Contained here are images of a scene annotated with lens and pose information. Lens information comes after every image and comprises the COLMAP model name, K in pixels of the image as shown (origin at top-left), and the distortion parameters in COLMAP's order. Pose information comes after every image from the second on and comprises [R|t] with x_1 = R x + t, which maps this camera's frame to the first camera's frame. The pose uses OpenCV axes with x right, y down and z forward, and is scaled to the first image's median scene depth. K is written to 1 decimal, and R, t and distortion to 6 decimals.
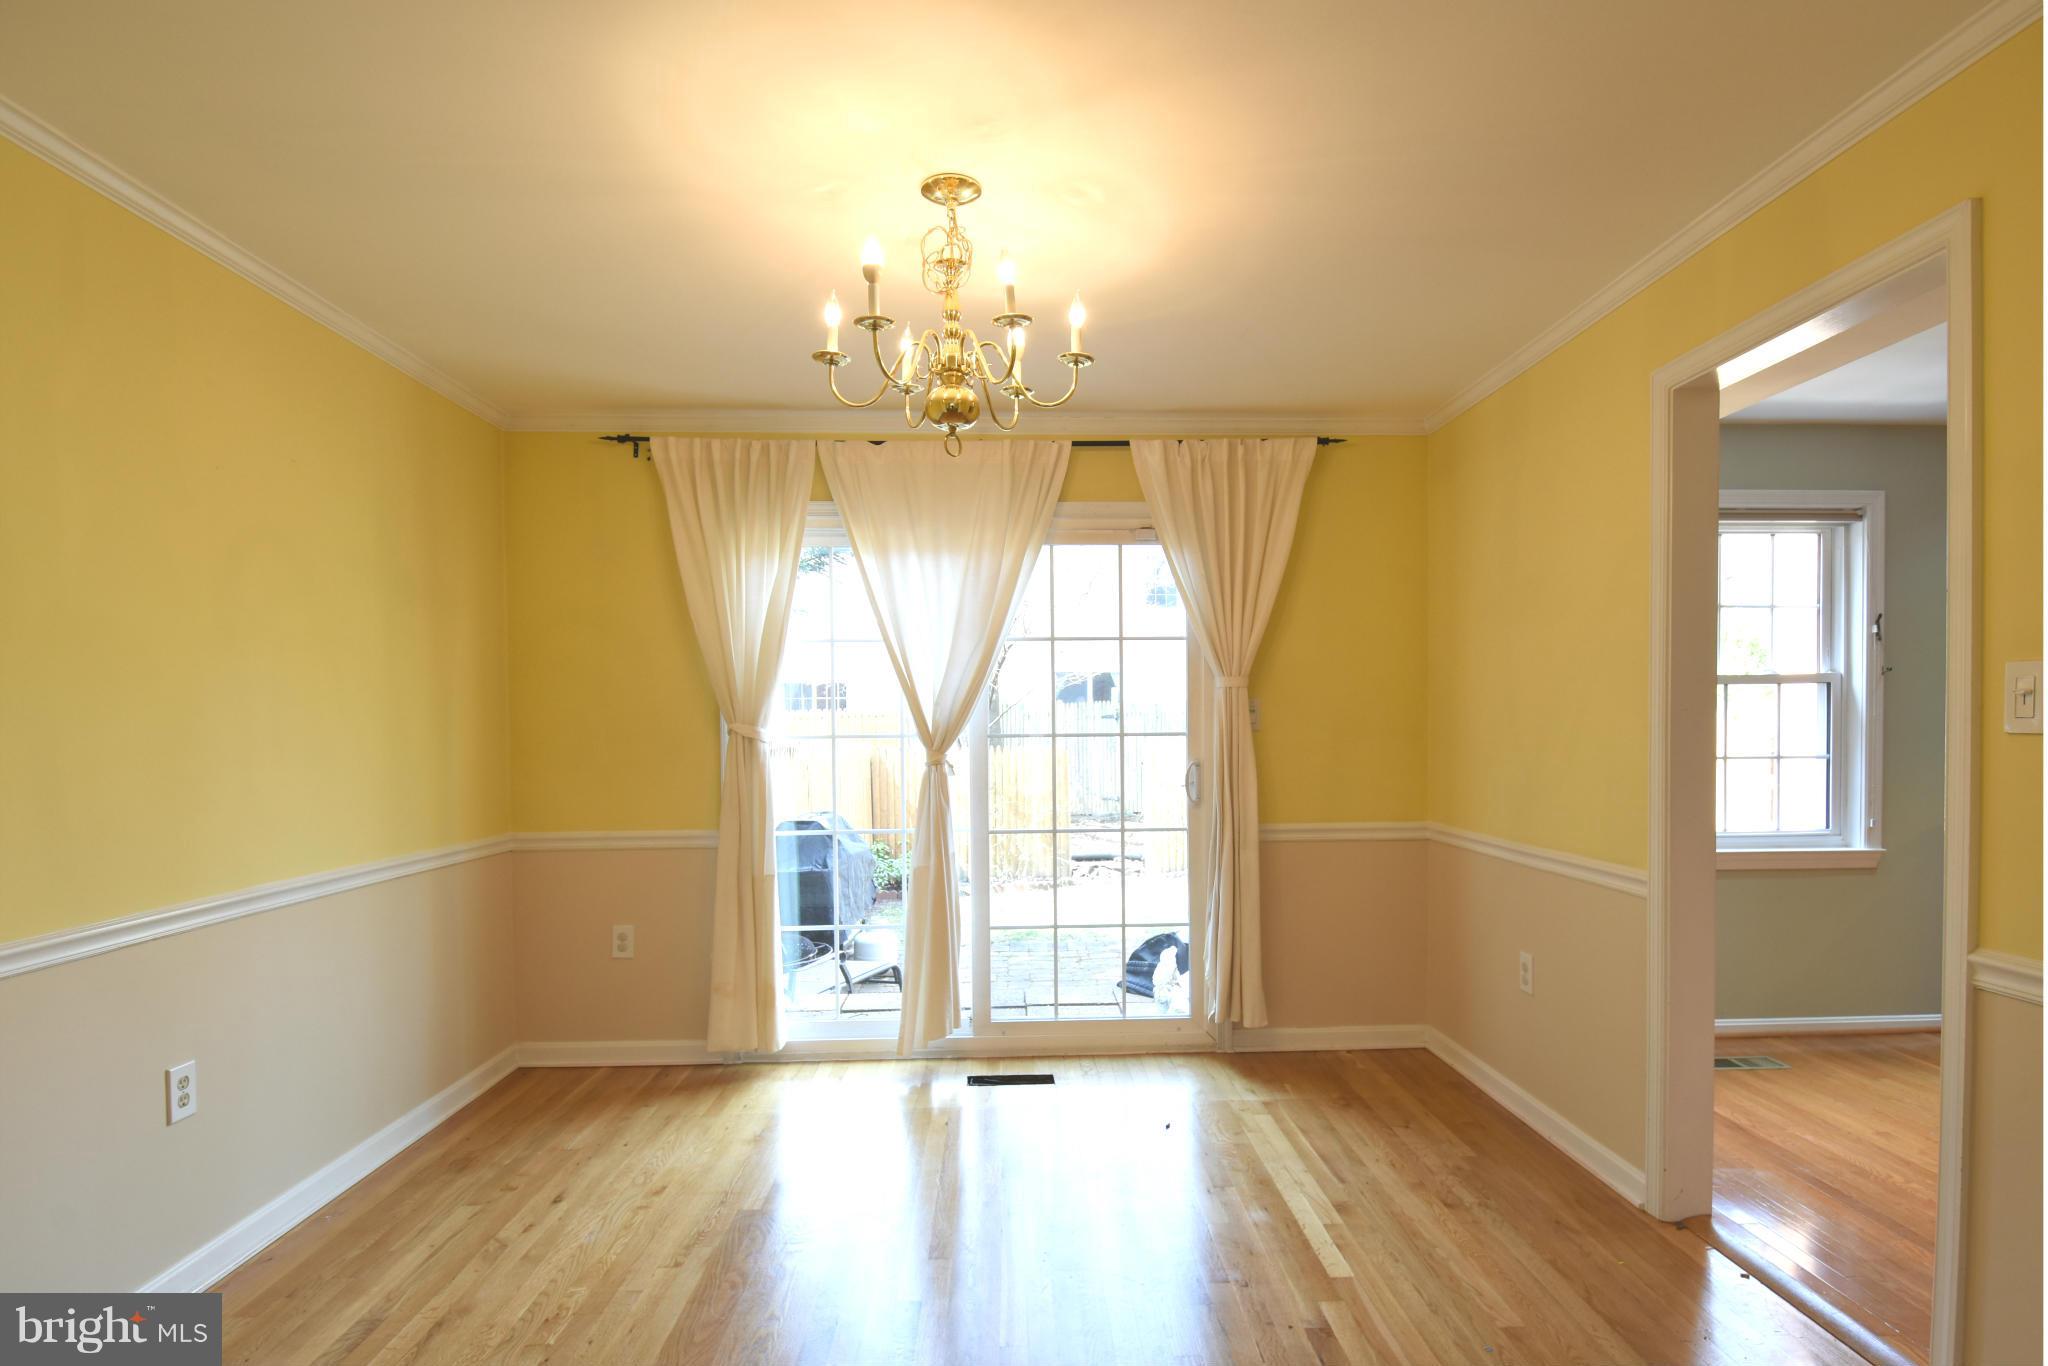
lens RADIAL K [[1043.2, 0, 1047.5], [0, 1043.2, 750.8], [0, 0, 1]] dist [0.017002, -0.029029]
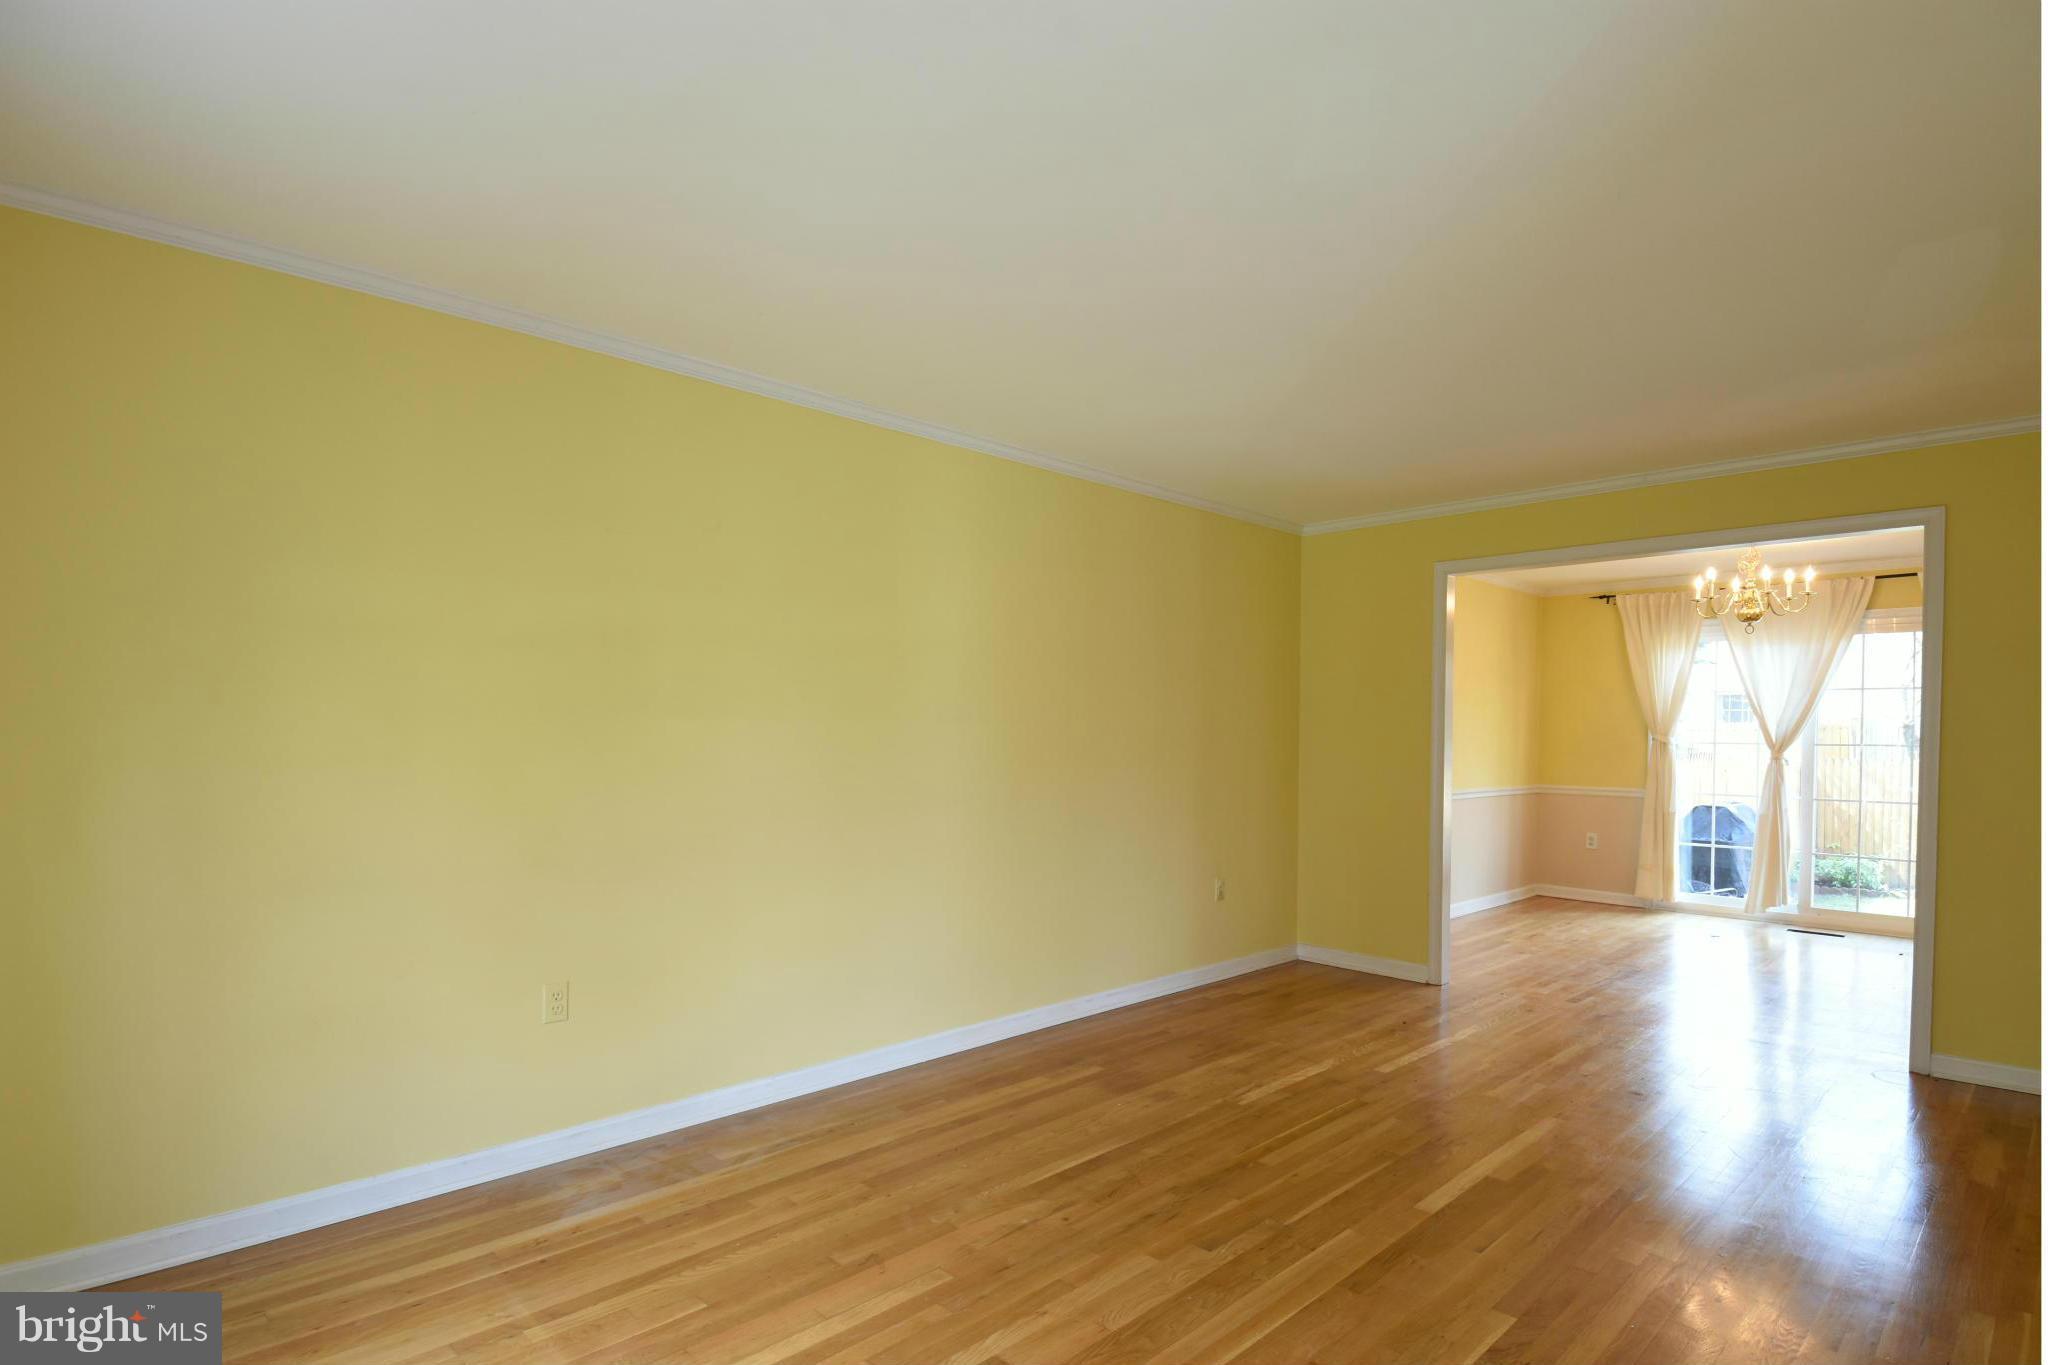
lens RADIAL K [[1043.2, 0, 1047.5], [0, 1043.2, 750.3], [0, 0, 1]] dist [0.017002, -0.029029]
pose [[0.680366, 0.028017, -0.732337, 0.363446], [-0.037295, 0.999298, 0.003581, 0.038227], [0.731923, 0.024876, 0.680933, -1.177387]]
